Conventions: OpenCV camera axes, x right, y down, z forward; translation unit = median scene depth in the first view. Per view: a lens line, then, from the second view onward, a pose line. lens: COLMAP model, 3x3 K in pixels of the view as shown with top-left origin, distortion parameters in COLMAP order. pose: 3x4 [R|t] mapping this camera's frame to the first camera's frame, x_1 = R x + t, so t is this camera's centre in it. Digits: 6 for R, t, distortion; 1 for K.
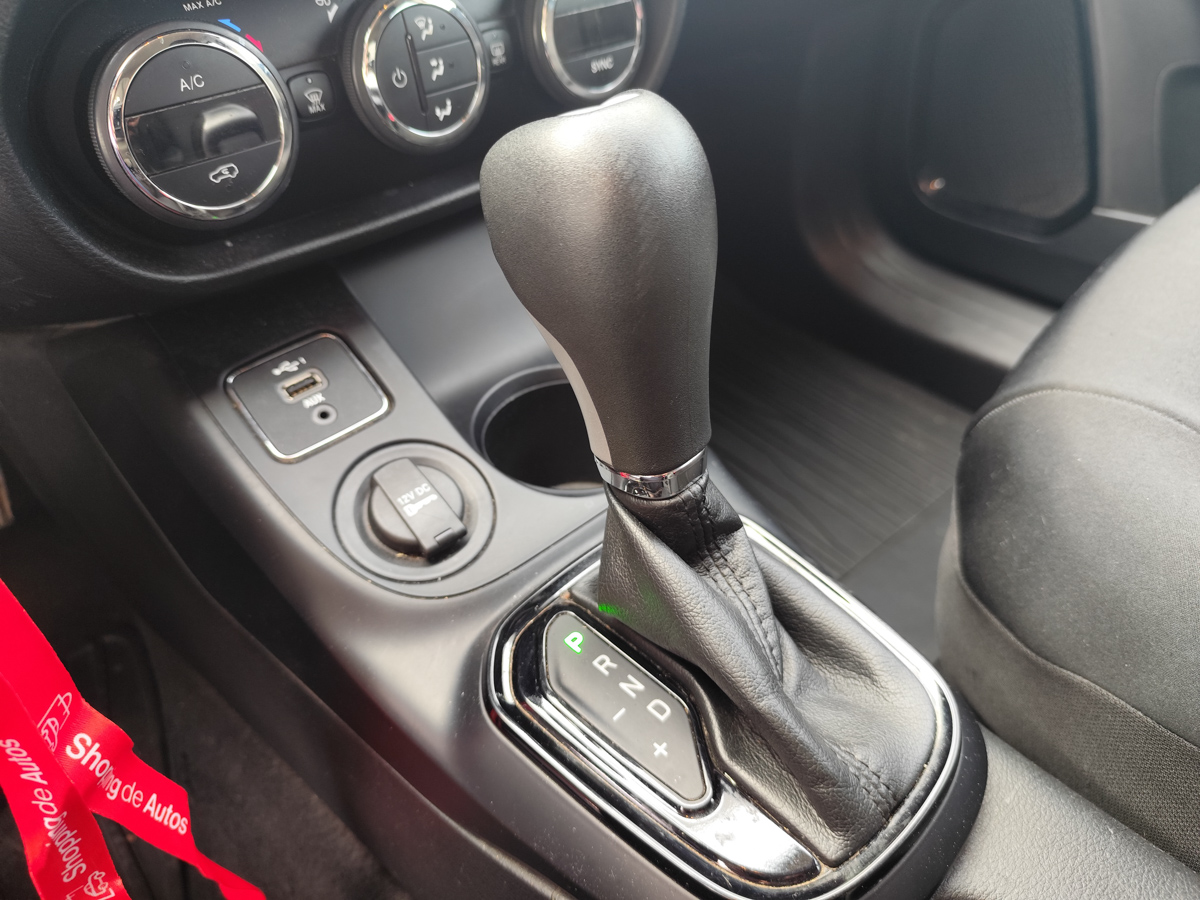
lens RADIAL K [[857.8, 0, 600.0], [0, 857.8, 450.0], [0, 0, 1]] dist [-0.001383, -0.042441]
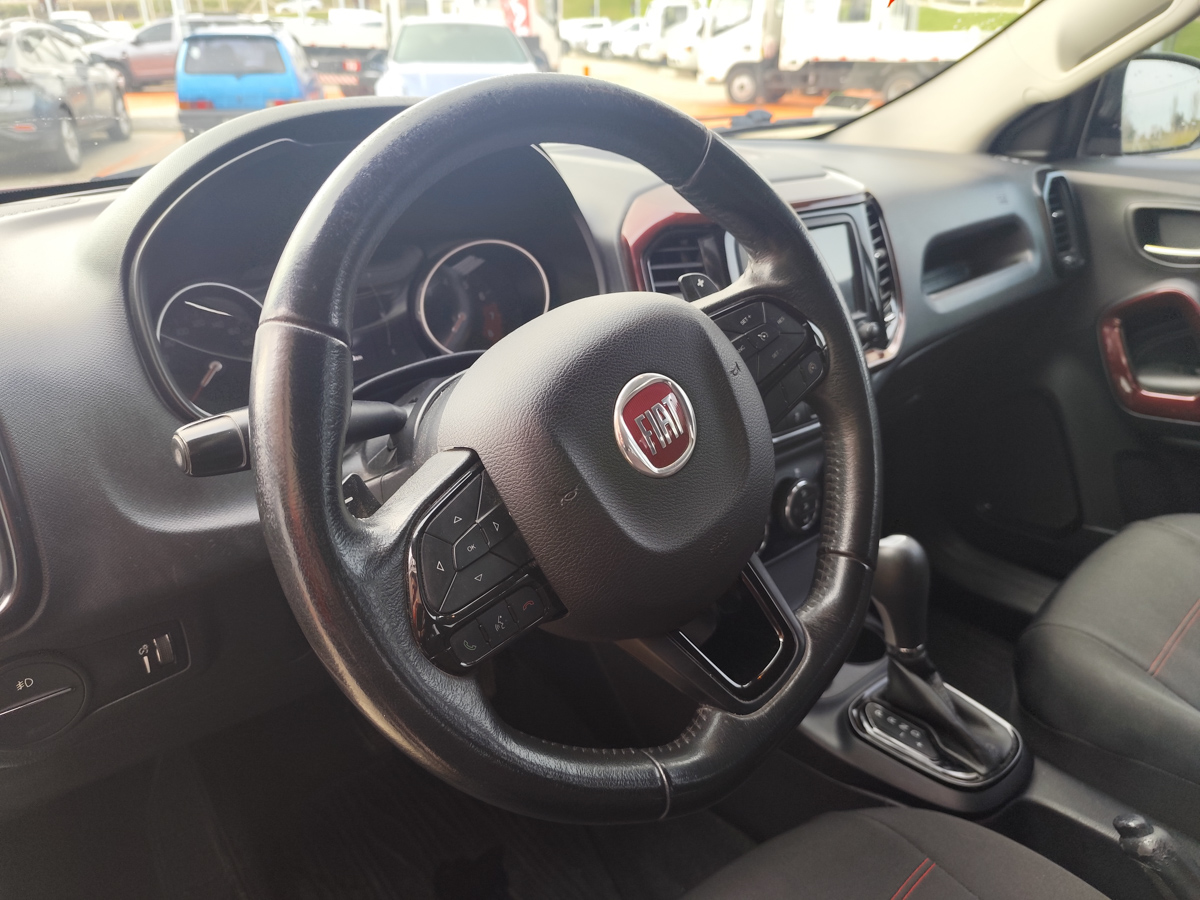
lens RADIAL K [[830.4, 0, 600.0], [0, 830.4, 450.0], [0, 0, 1]] dist [-0.000069, 0.000019]
pose [[0.997496, -0.004095, -0.070609, -0.726353], [-0.016118, 0.958895, -0.283304, 0.174473], [0.068866, 0.283732, 0.956427, -1.877456]]
